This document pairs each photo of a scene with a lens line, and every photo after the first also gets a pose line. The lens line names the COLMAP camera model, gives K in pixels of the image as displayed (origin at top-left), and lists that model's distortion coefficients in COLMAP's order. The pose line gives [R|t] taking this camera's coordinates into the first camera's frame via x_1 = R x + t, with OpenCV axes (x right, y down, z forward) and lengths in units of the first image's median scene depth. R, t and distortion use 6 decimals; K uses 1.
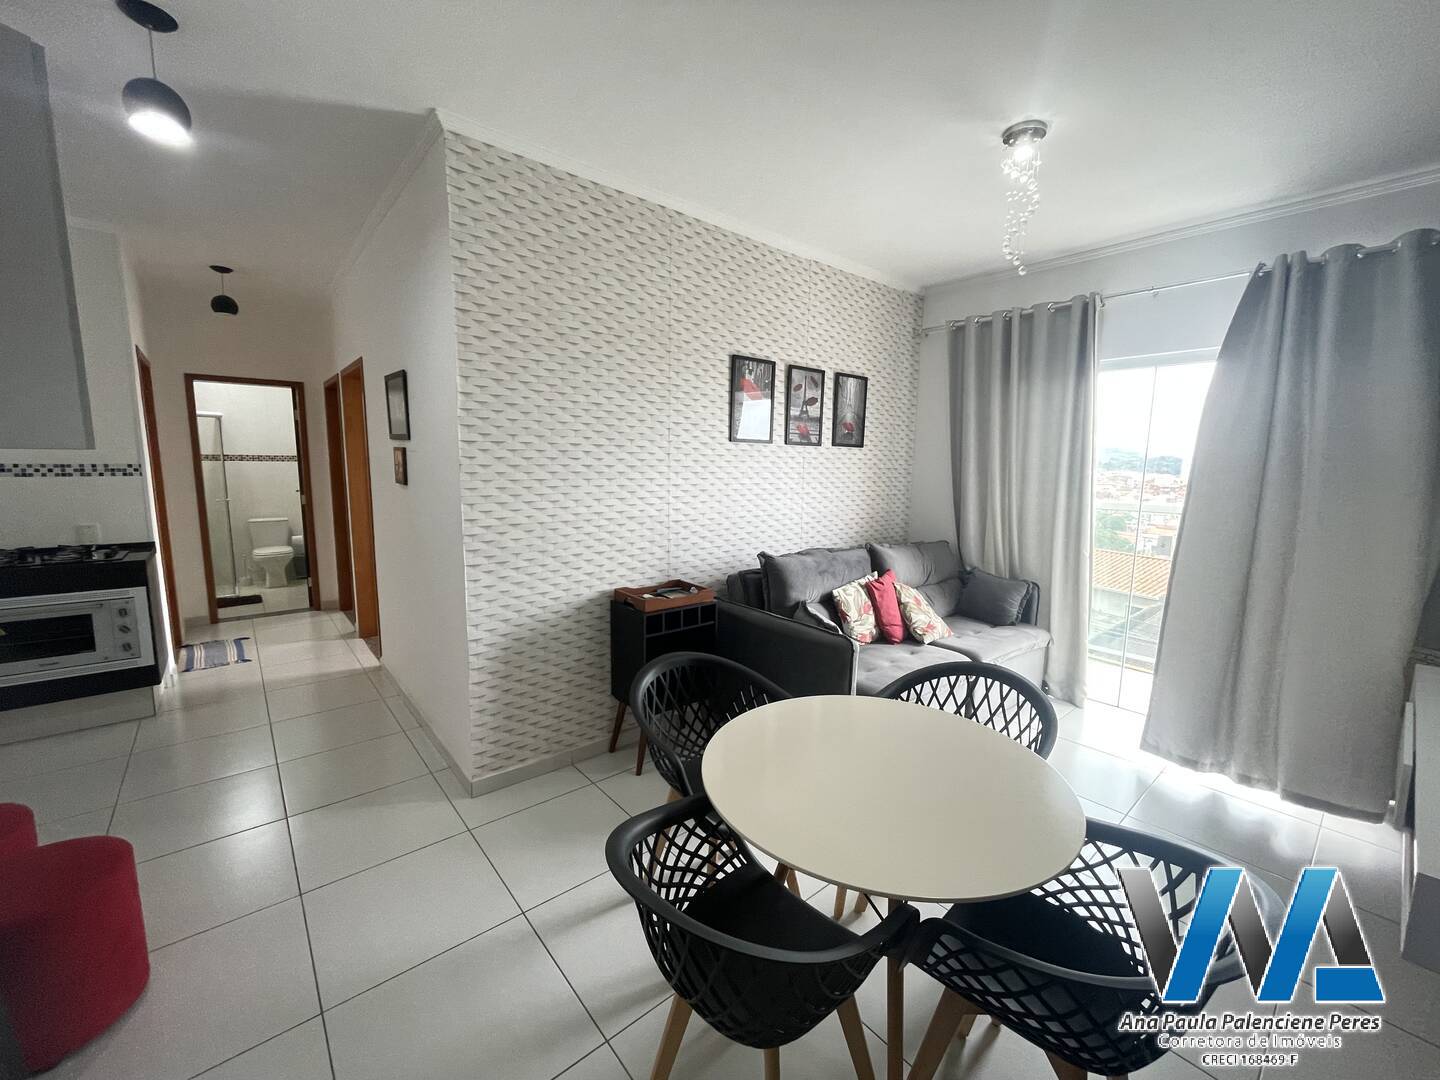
lens RADIAL K [[583.2, 0, 725.1], [0, 583.2, 533.6], [0, 0, 1]] dist [-0.000609, -0.000814]
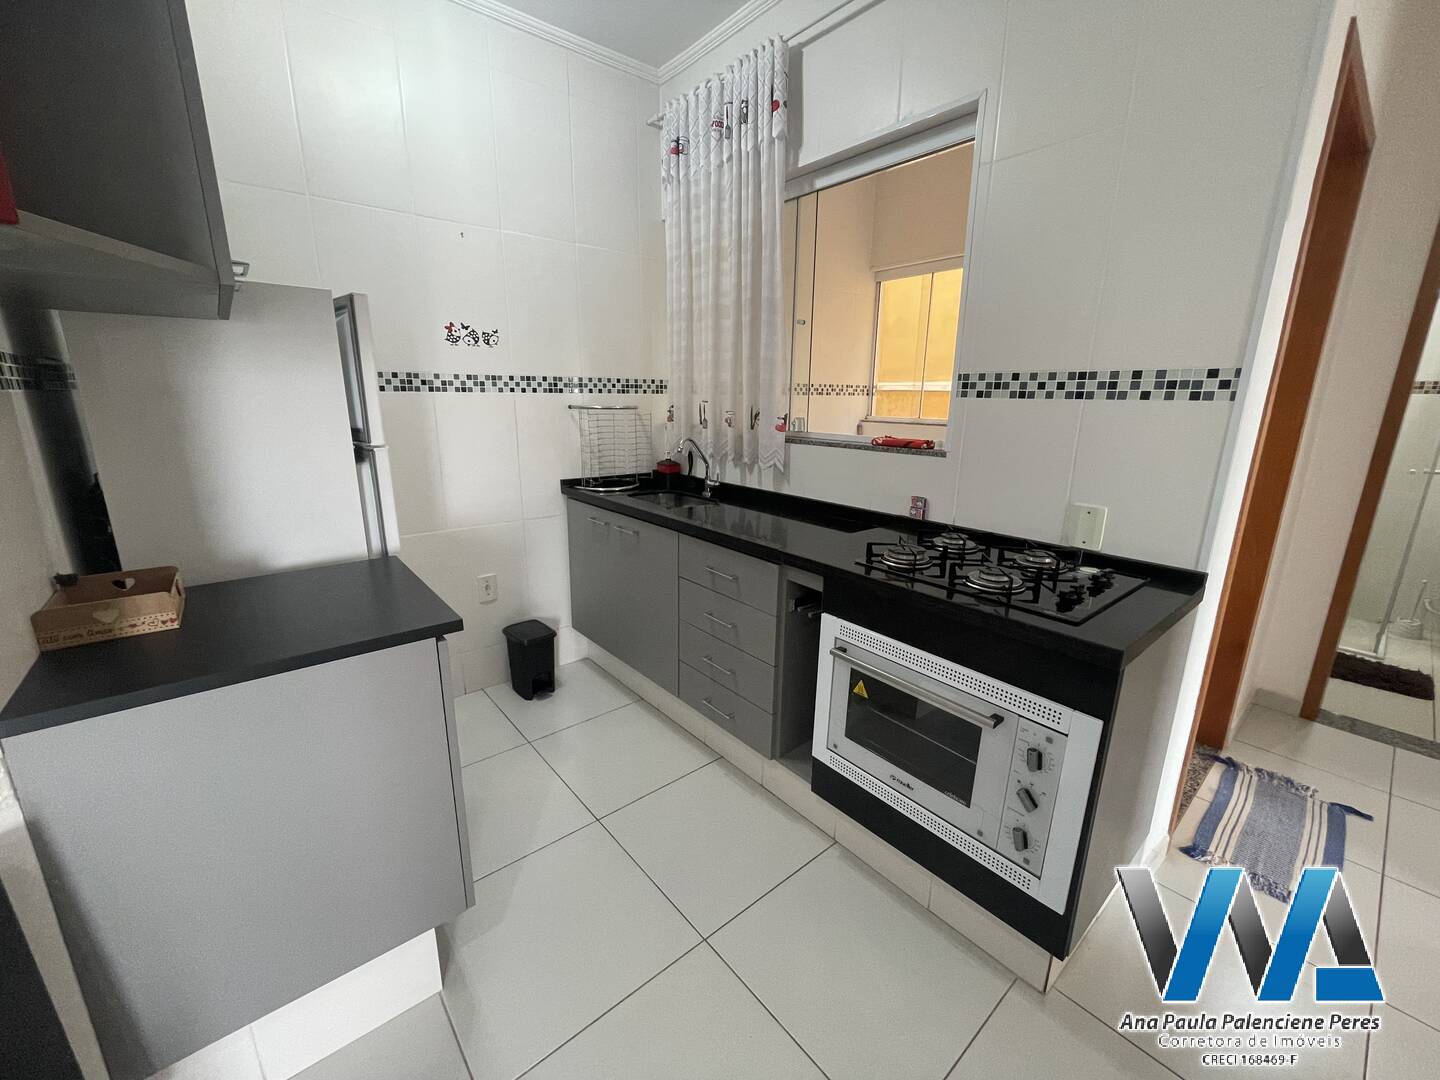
lens RADIAL K [[583.2, 0, 718.6], [0, 583.2, 543.8], [0, 0, 1]] dist [-0.000609, -0.000814]
pose [[-0.005238, 0.236617, -0.971589, -0.619004], [-0.137384, 0.962219, 0.235076, -0.053685], [0.990504, 0.134712, 0.027467, 0.679952]]
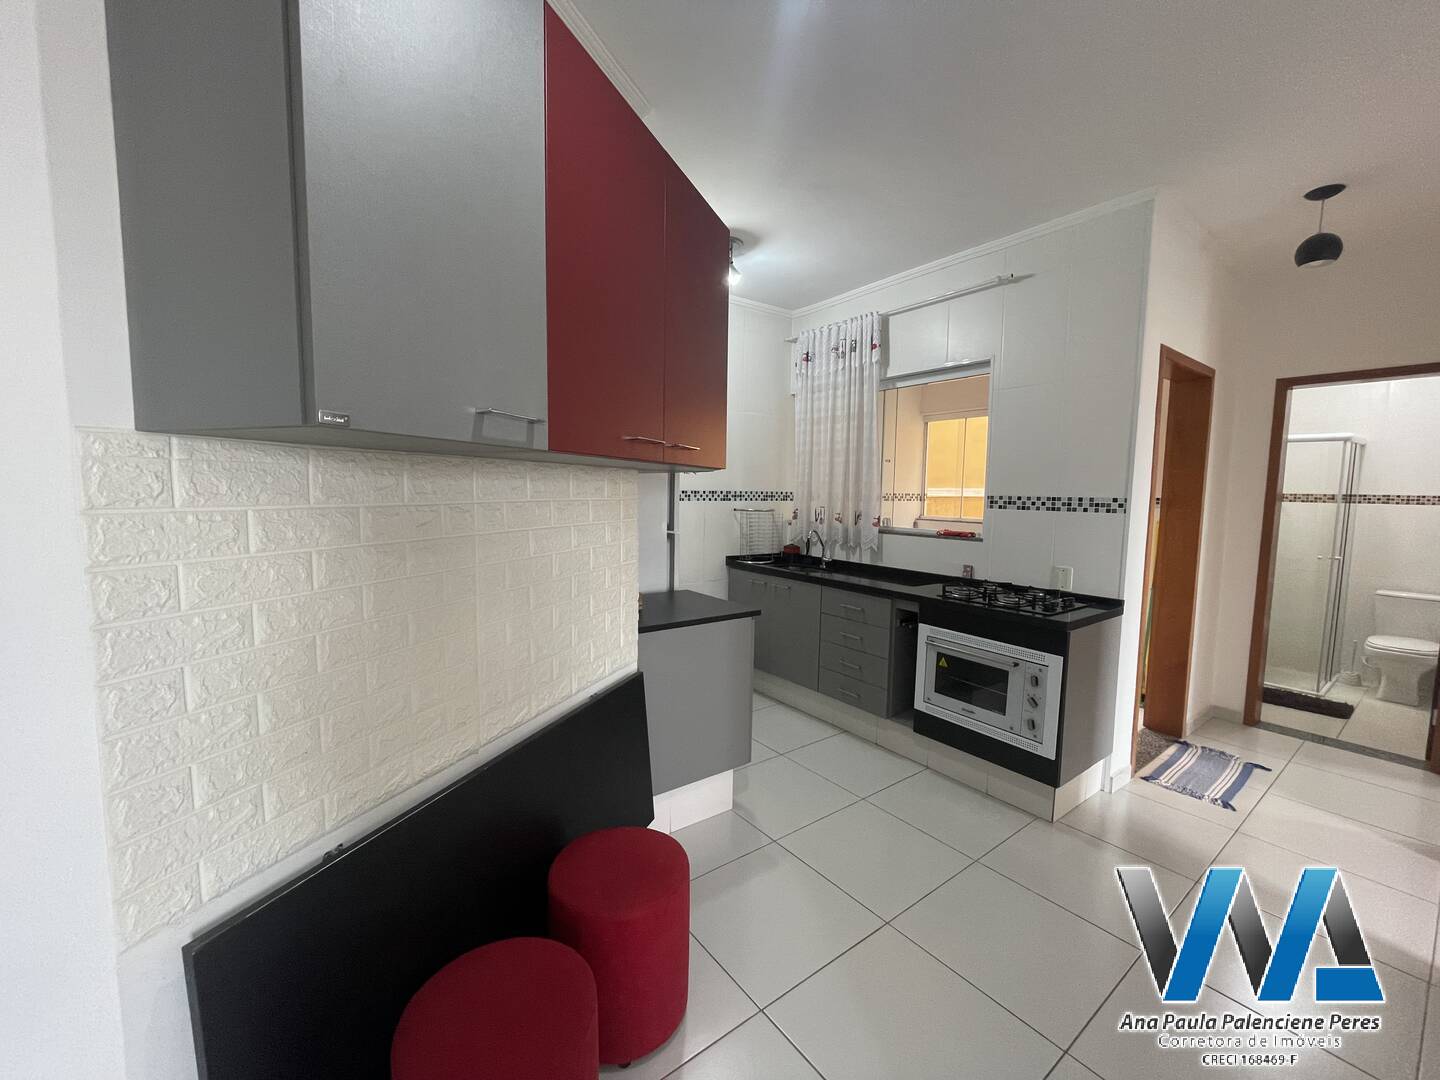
lens RADIAL K [[583.2, 0, 719.4], [0, 583.2, 541.7], [0, 0, 1]] dist [-0.000609, -0.000814]
pose [[-0.059613, 0.075125, -0.995391, -0.205432], [-0.143406, 0.986176, 0.083018, -0.050095], [0.987867, 0.147694, -0.048015, 0.519116]]
